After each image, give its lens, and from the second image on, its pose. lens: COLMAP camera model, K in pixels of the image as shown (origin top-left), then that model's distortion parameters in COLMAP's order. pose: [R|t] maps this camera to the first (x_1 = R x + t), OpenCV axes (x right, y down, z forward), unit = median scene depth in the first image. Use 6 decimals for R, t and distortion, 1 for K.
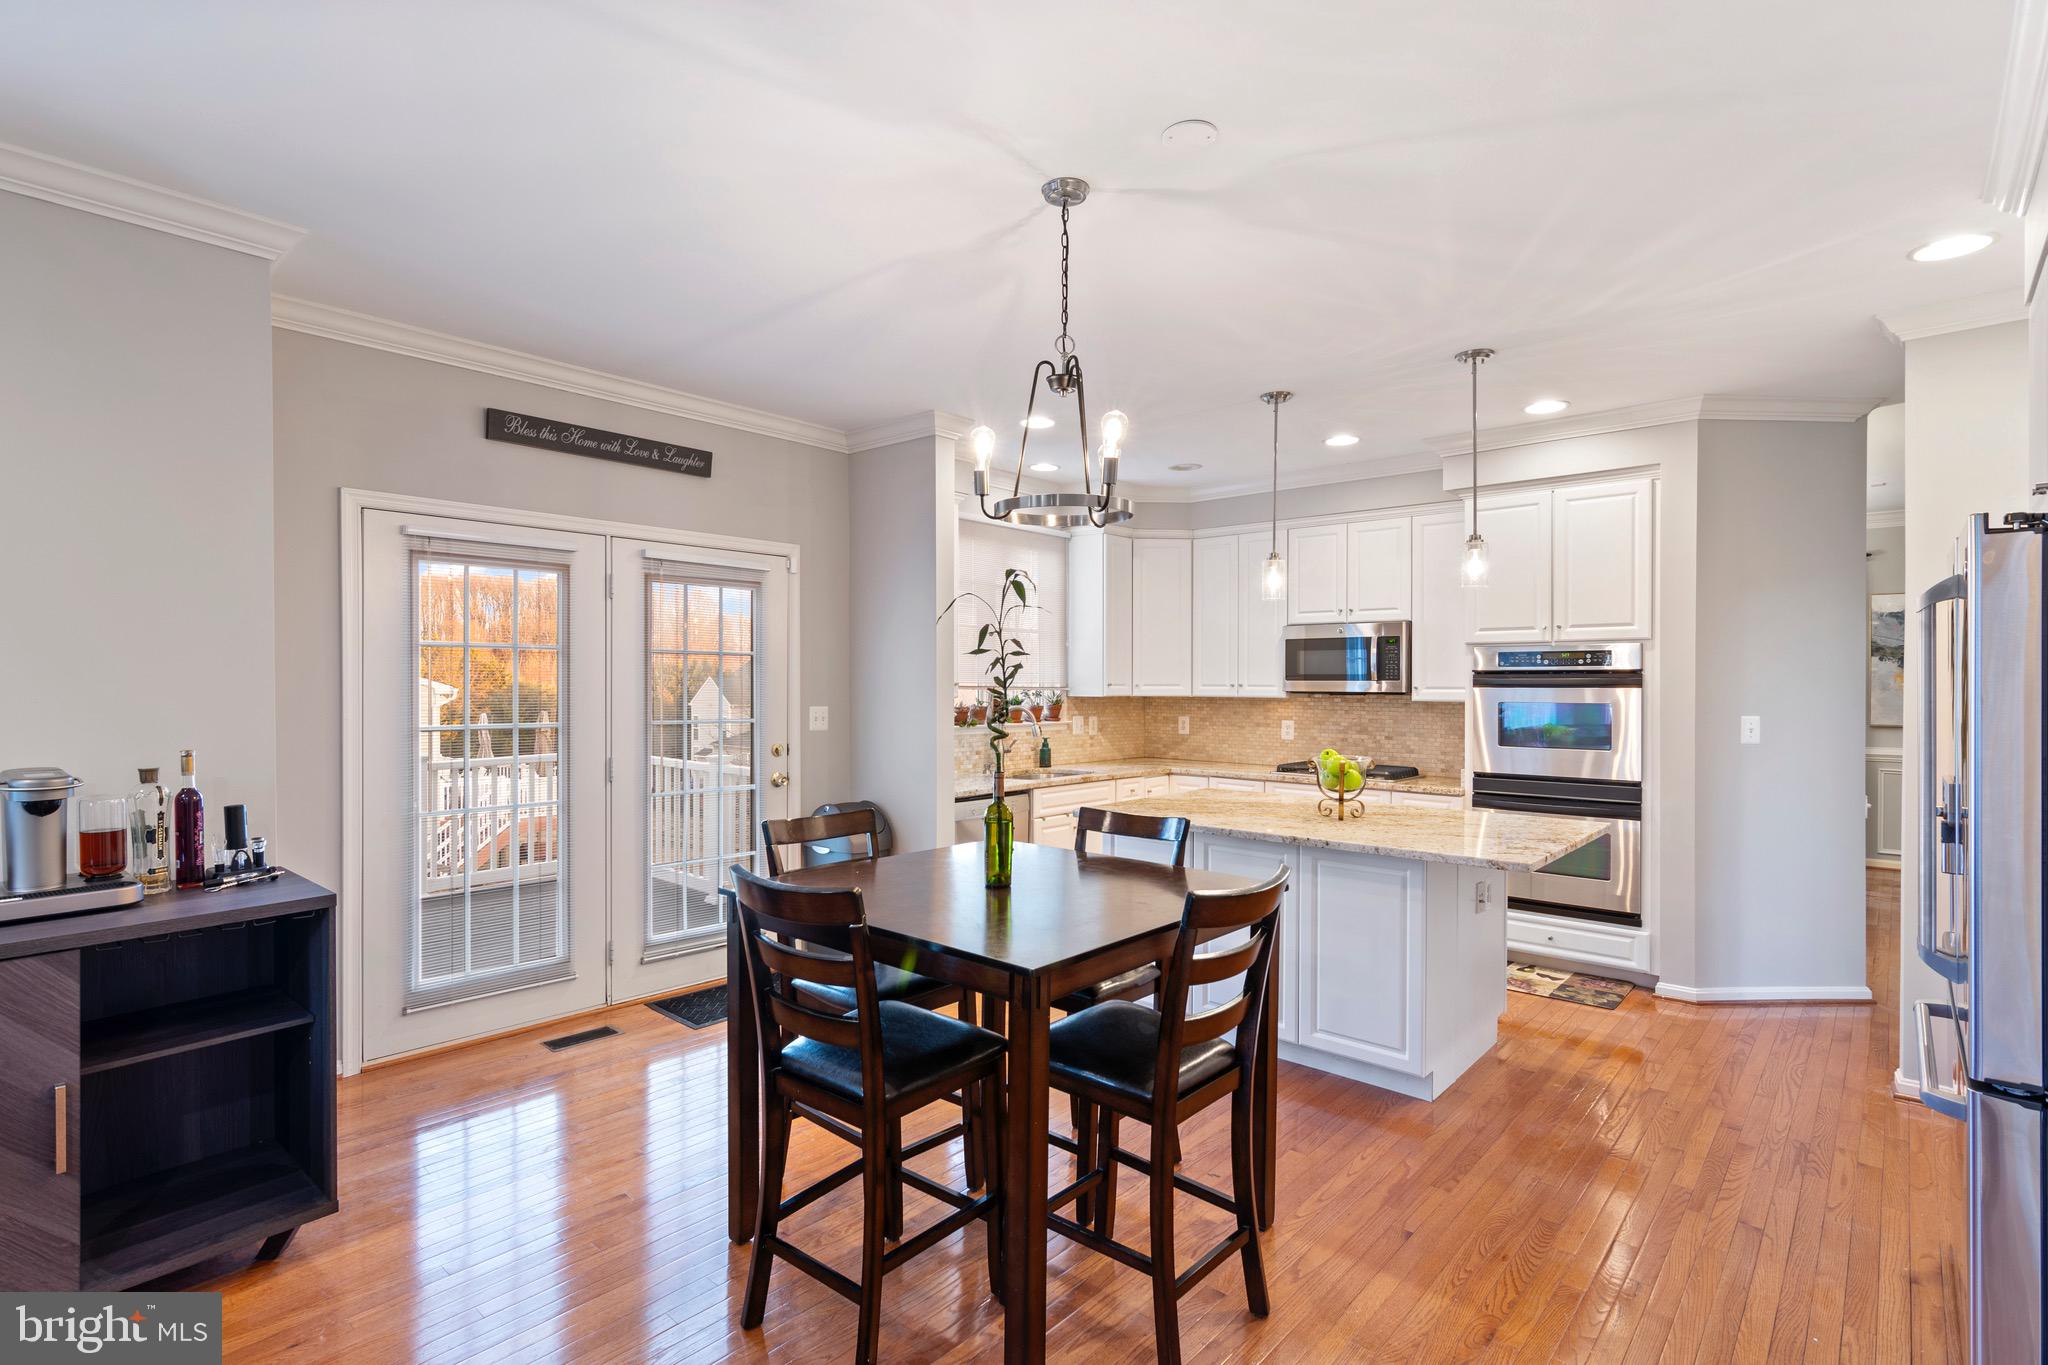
lens RADIAL K [[990.3, 0, 1025.4], [0, 990.3, 685.0], [0, 0, 1]] dist [-0.003525, 0.004815]
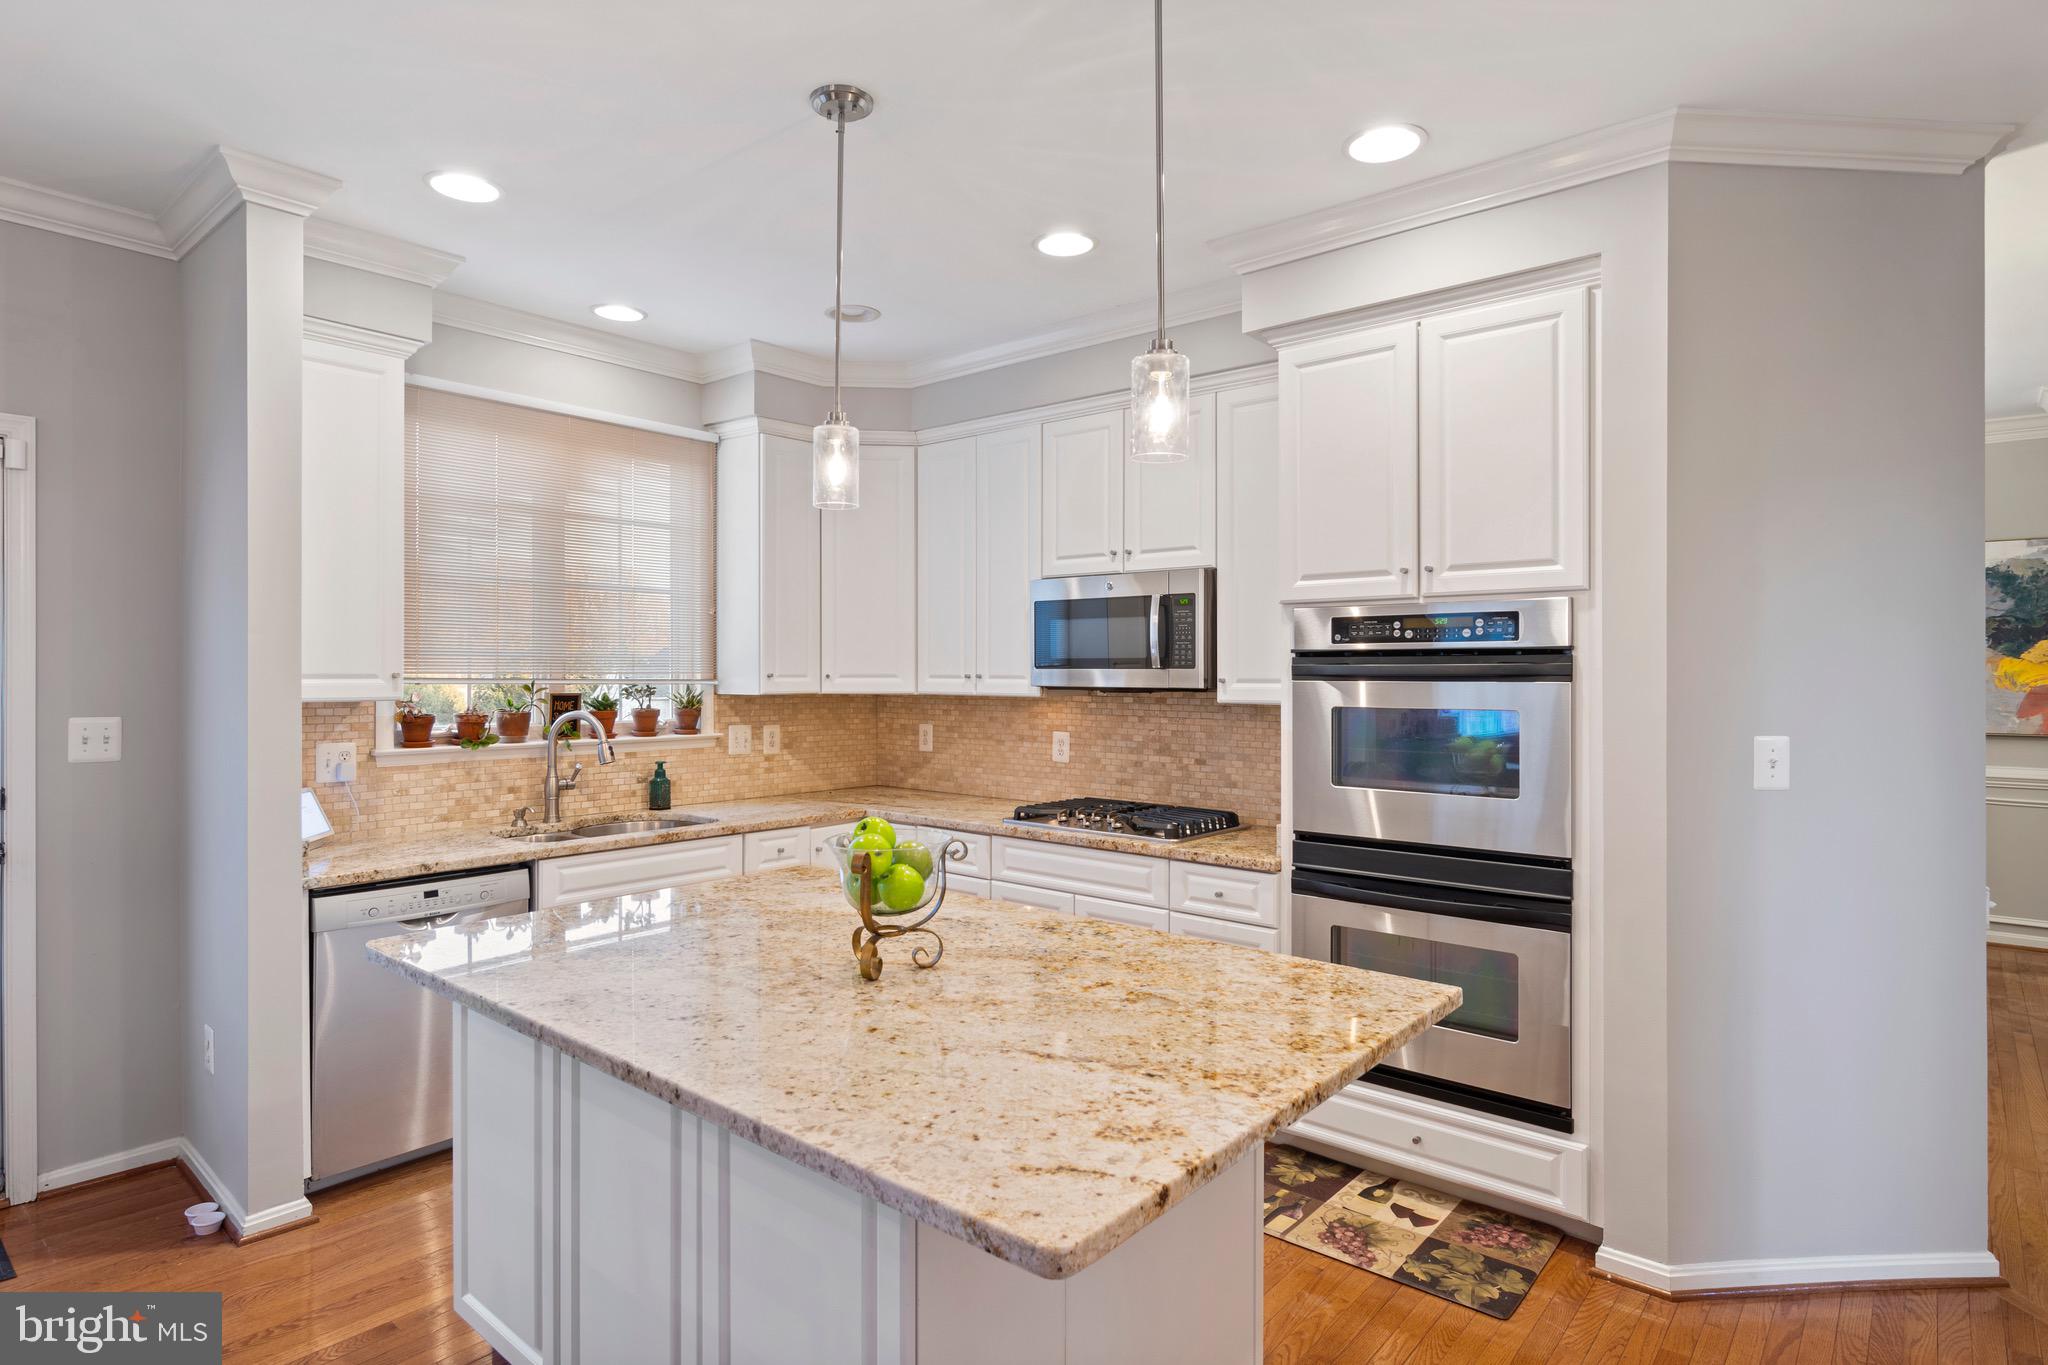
lens RADIAL K [[1090.7, 0, 1029.4], [0, 1090.7, 668.6], [0, 0, 1]] dist [-0.002854, -0.001253]
pose [[0.999705, -0.001328, 0.024233, 0.302863], [0.001457, 0.999985, -0.005336, -0.001354], [-0.024226, 0.005370, 0.999692, 0.403176]]
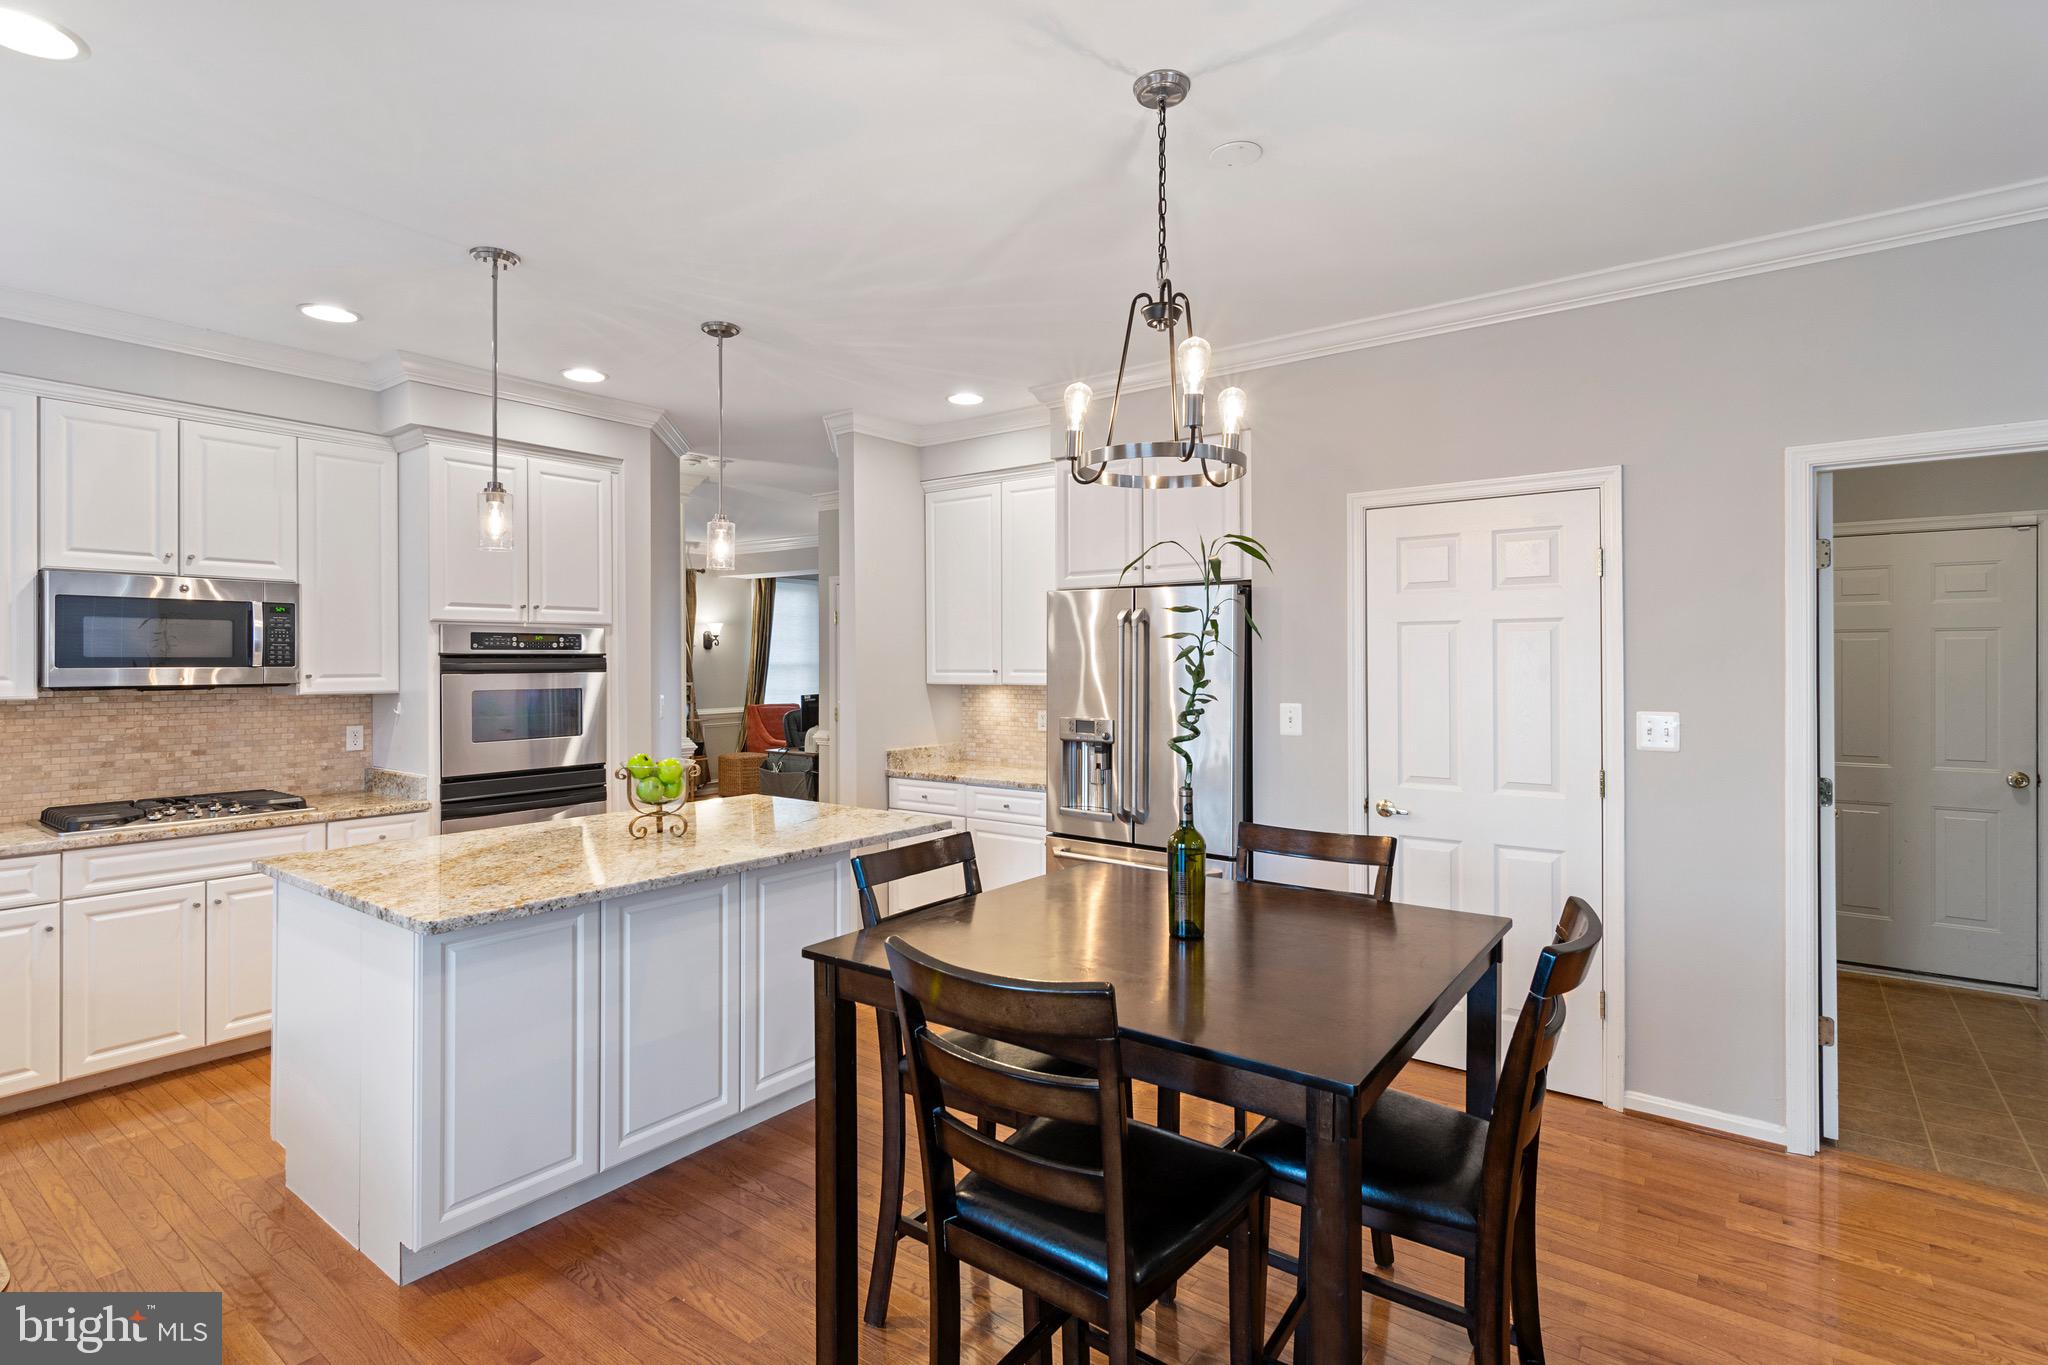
lens RADIAL K [[990.3, 0, 1000.6], [0, 990.3, 655.9], [0, 0, 1]] dist [-0.003525, 0.004815]
pose [[-0.076980, 0.003342, 0.997027, -0.418102], [0.006779, 0.999973, -0.002828, -0.007668], [-0.997010, 0.006541, -0.077000, 0.634575]]
